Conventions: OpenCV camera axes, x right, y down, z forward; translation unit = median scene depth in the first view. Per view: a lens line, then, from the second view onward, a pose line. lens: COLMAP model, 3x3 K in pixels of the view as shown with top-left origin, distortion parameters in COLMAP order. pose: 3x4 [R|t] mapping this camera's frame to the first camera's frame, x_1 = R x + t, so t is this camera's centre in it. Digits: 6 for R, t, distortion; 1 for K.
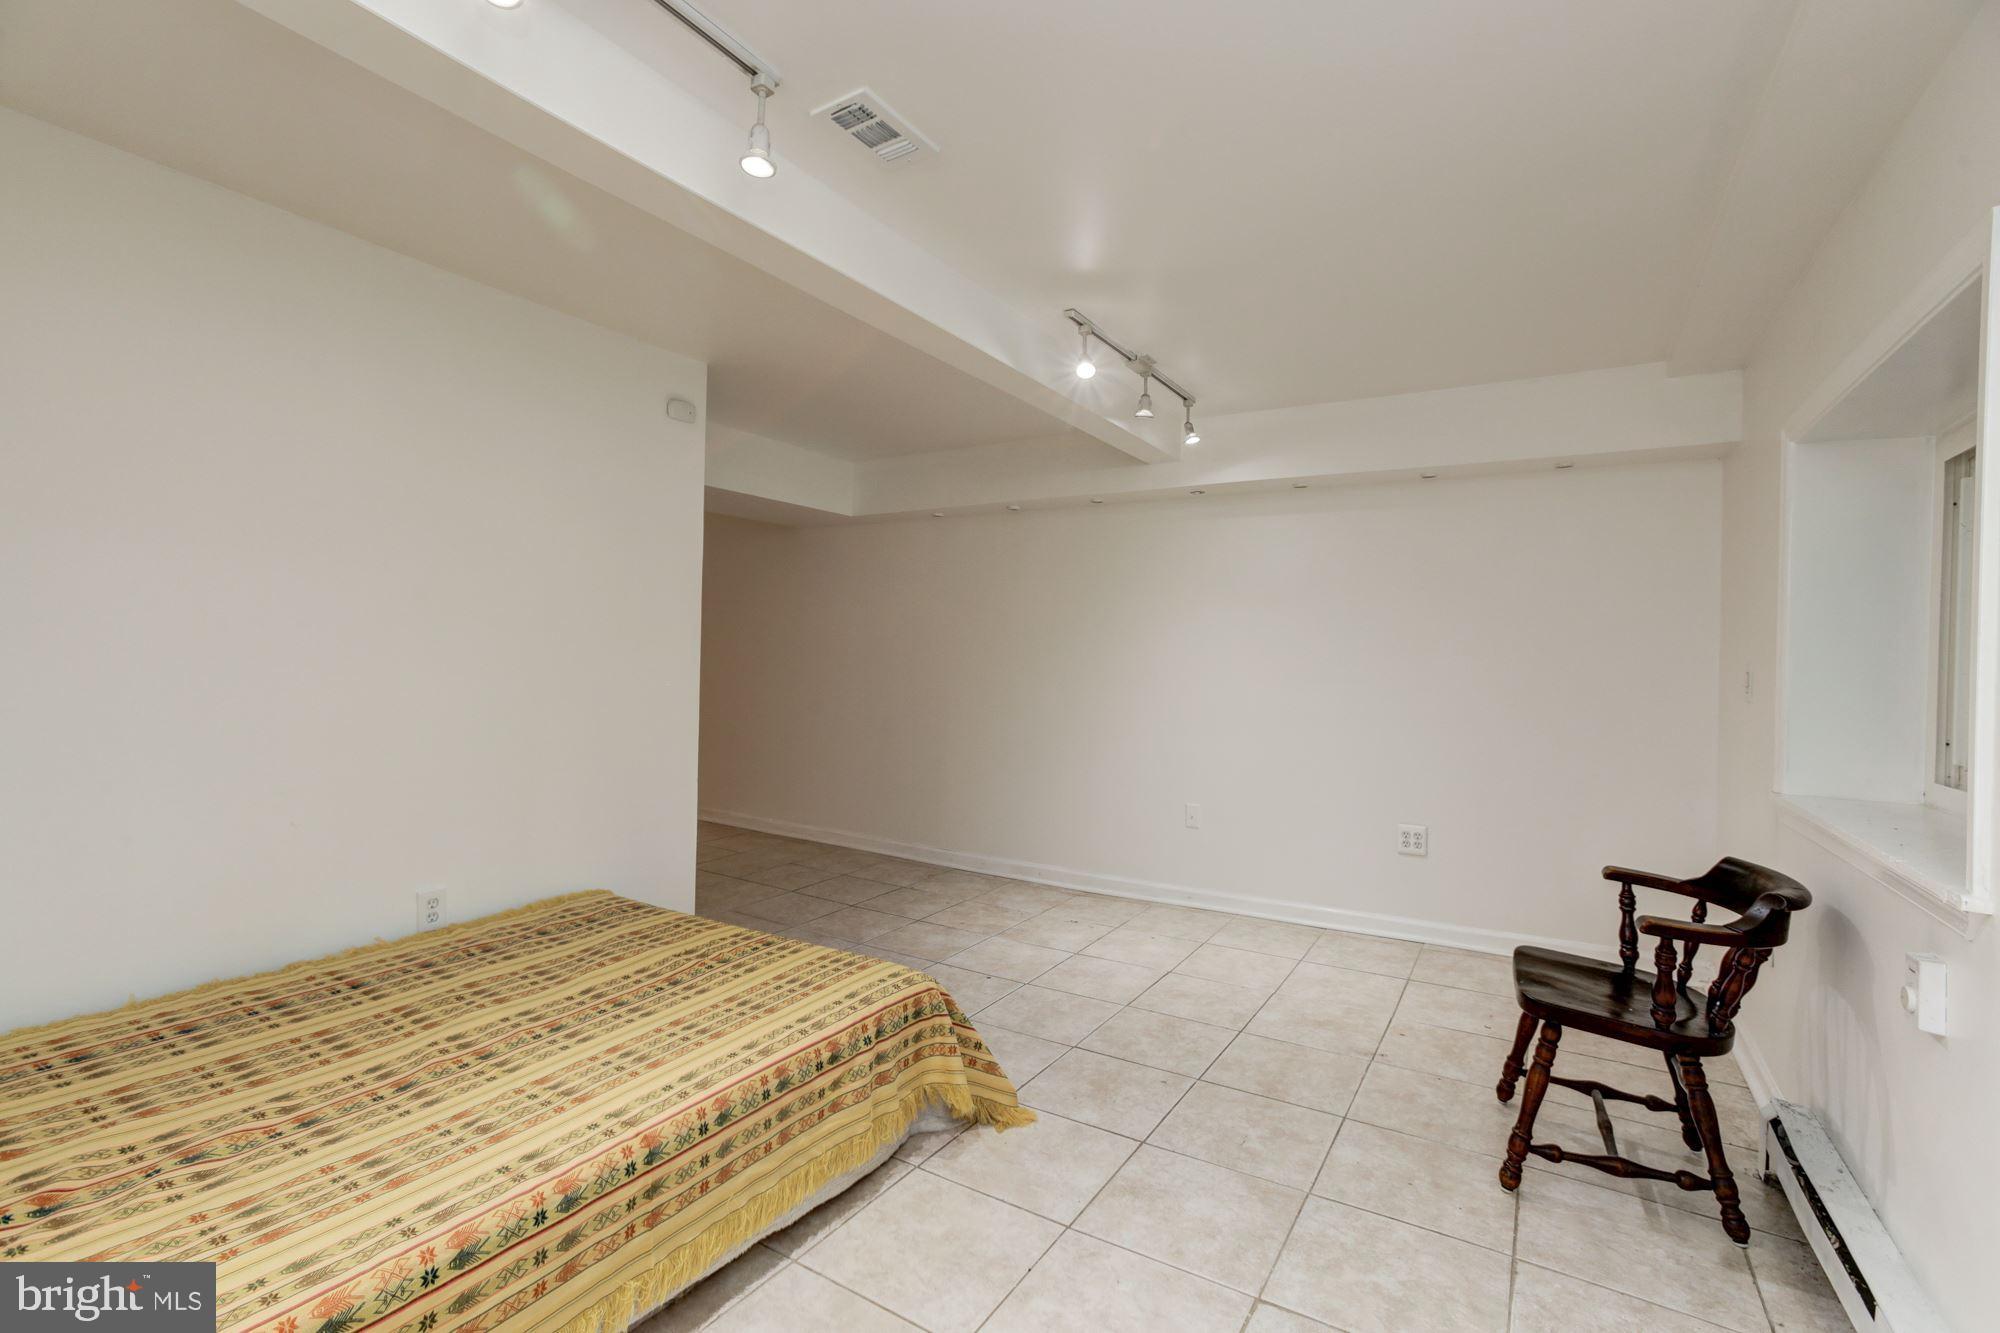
lens RADIAL K [[898.7, 0, 1000.0], [0, 898.7, 666.5], [0, 0, 1]] dist [-0.010095, 0.000569]
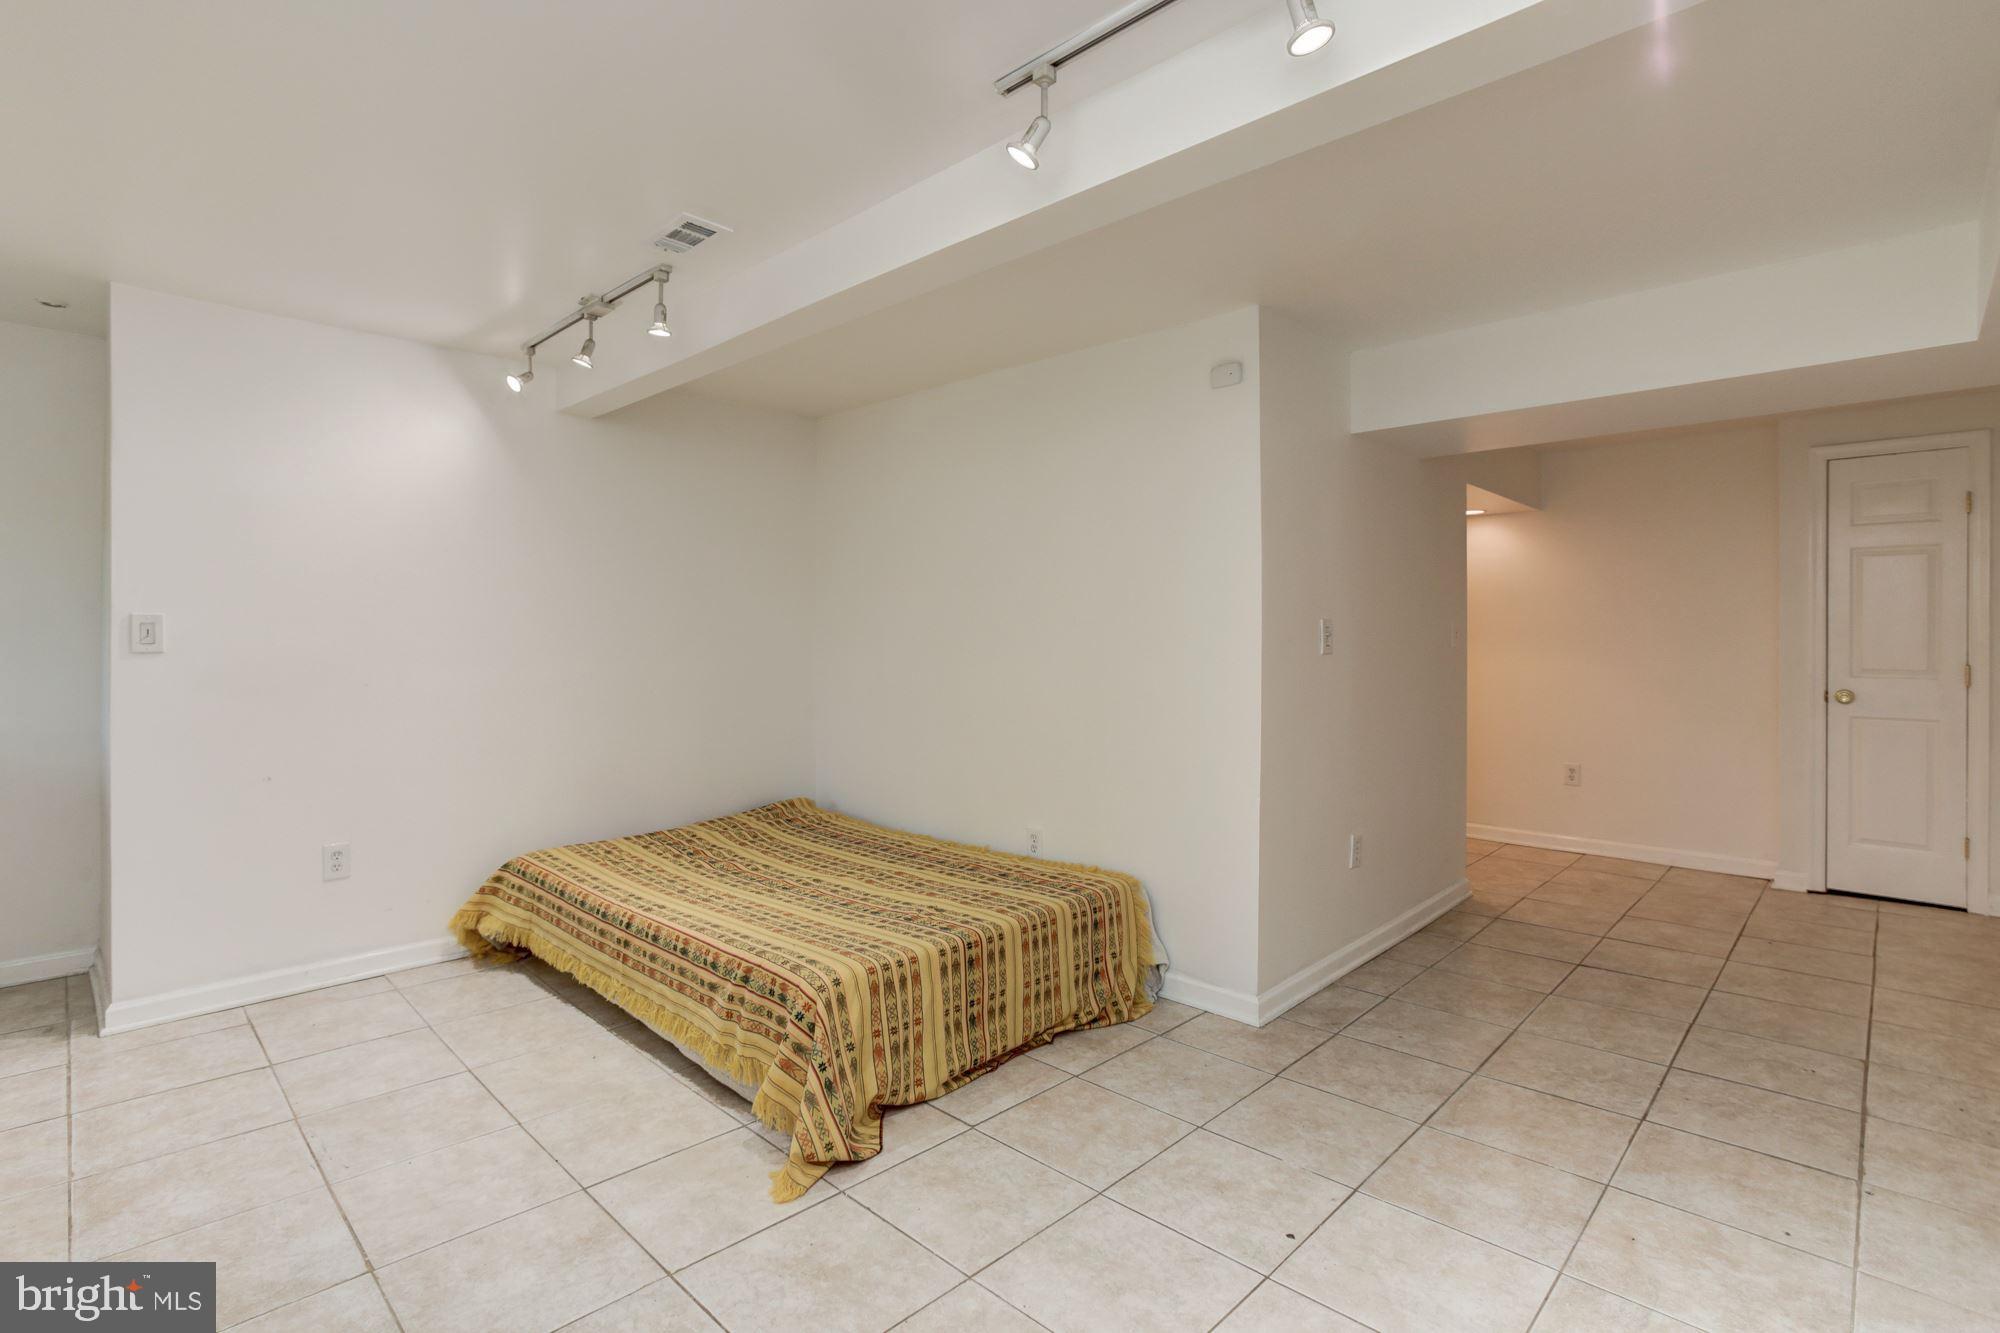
lens RADIAL K [[933.3, 0, 975.3], [0, 933.3, 660.2], [0, 0, 1]] dist [-0.022901, 0.017180]
pose [[-0.230164, -0.010934, -0.973090, 0.876121], [-0.008700, 0.999920, -0.009177, 0.011517], [0.973113, 0.006353, -0.230241, 1.433818]]
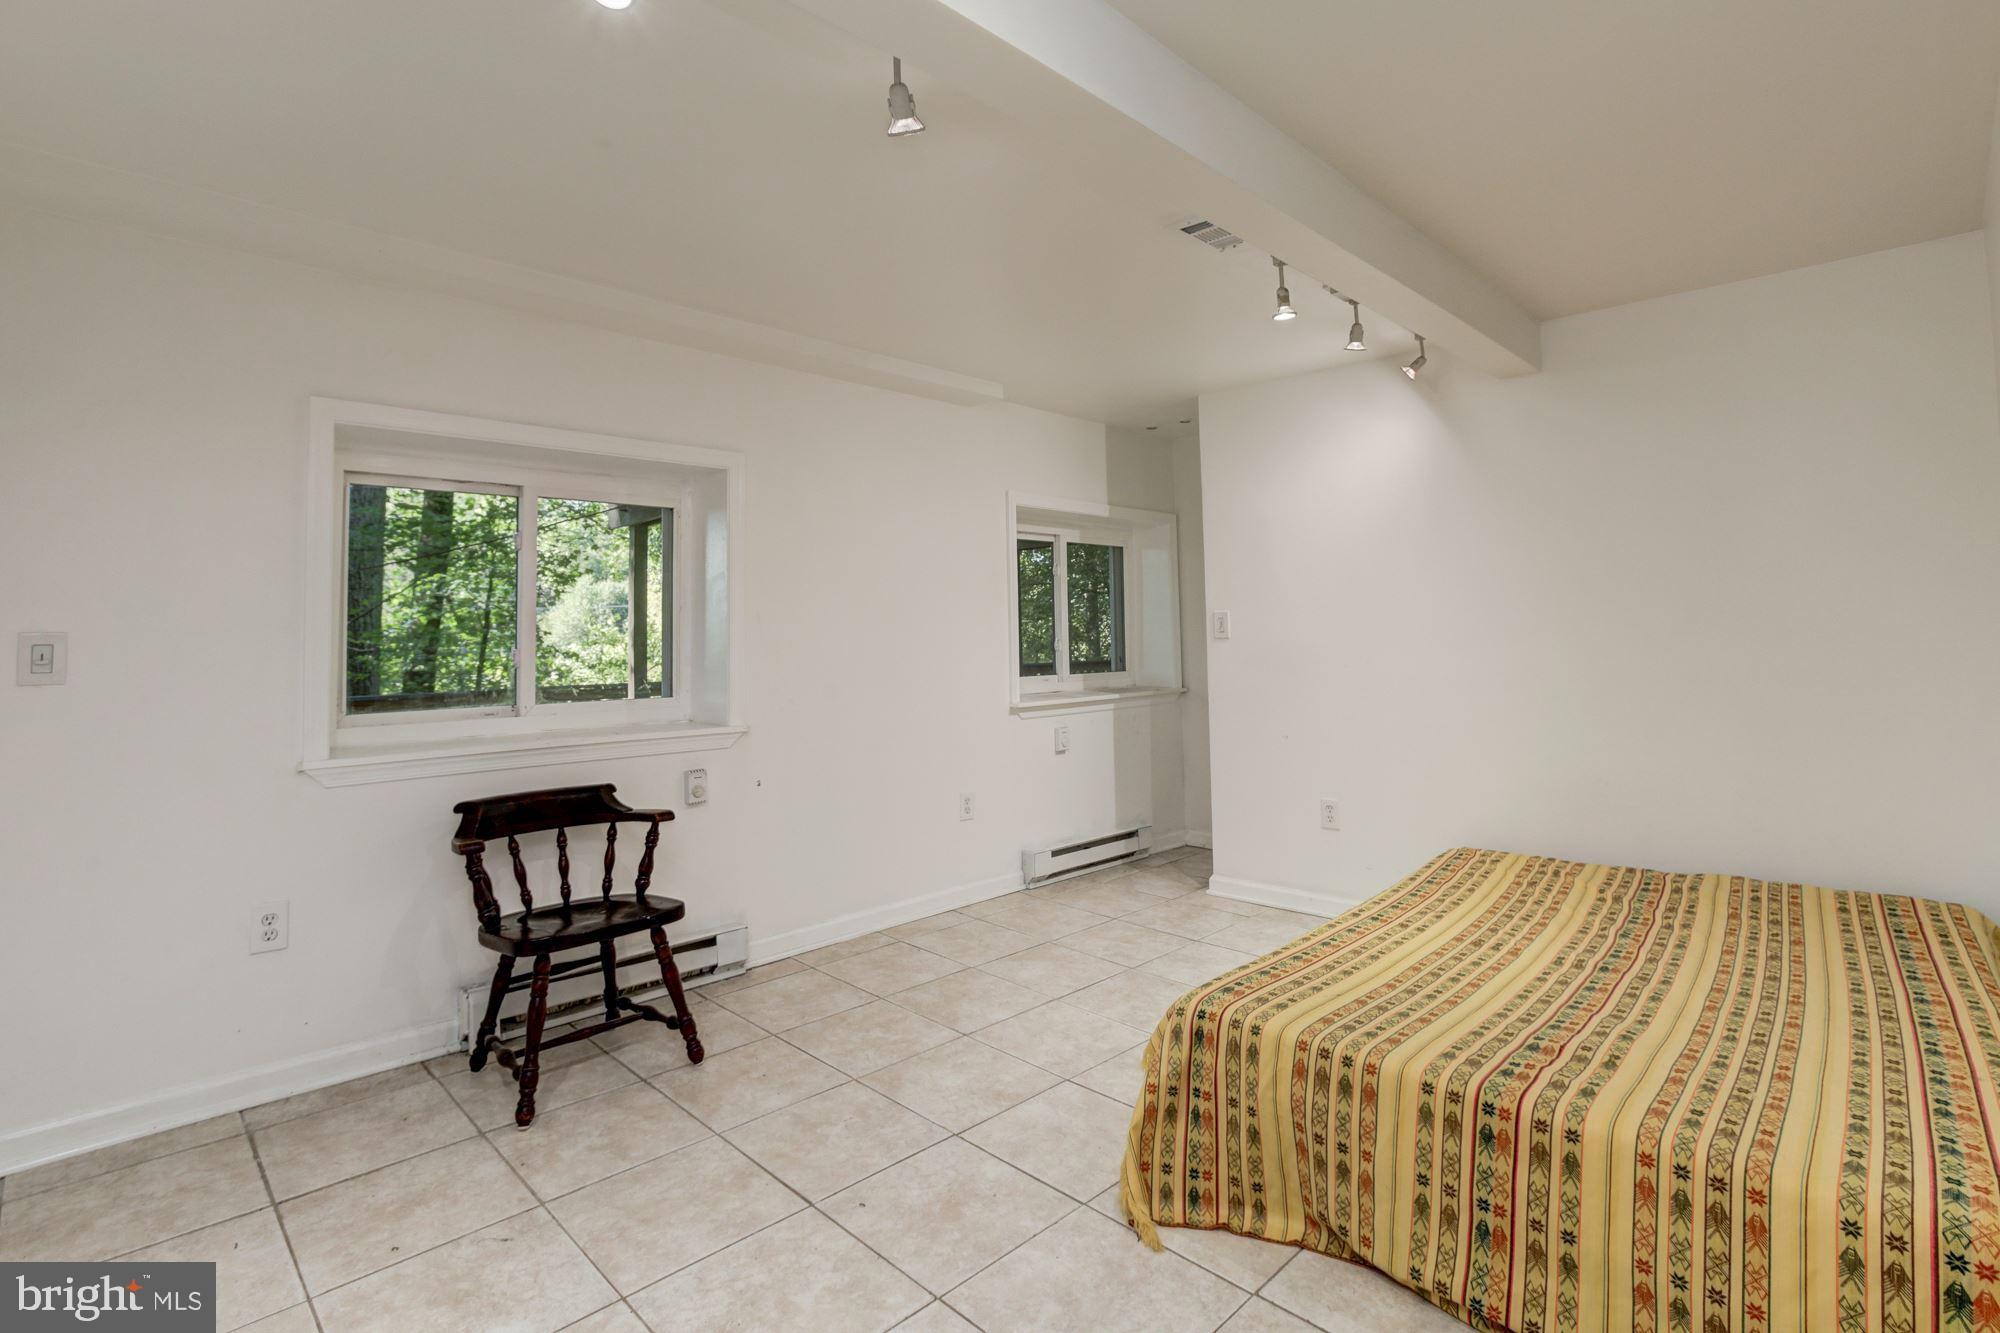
lens RADIAL K [[953.2, 0, 1003.8], [0, 953.2, 650.7], [0, 0, 1]] dist [-0.022994, 0.000557]
pose [[-0.975261, -0.015377, 0.220523, -0.104365], [-0.012392, 0.999812, 0.014912, 0.000965], [-0.220711, 0.011811, -0.975268, 1.966938]]
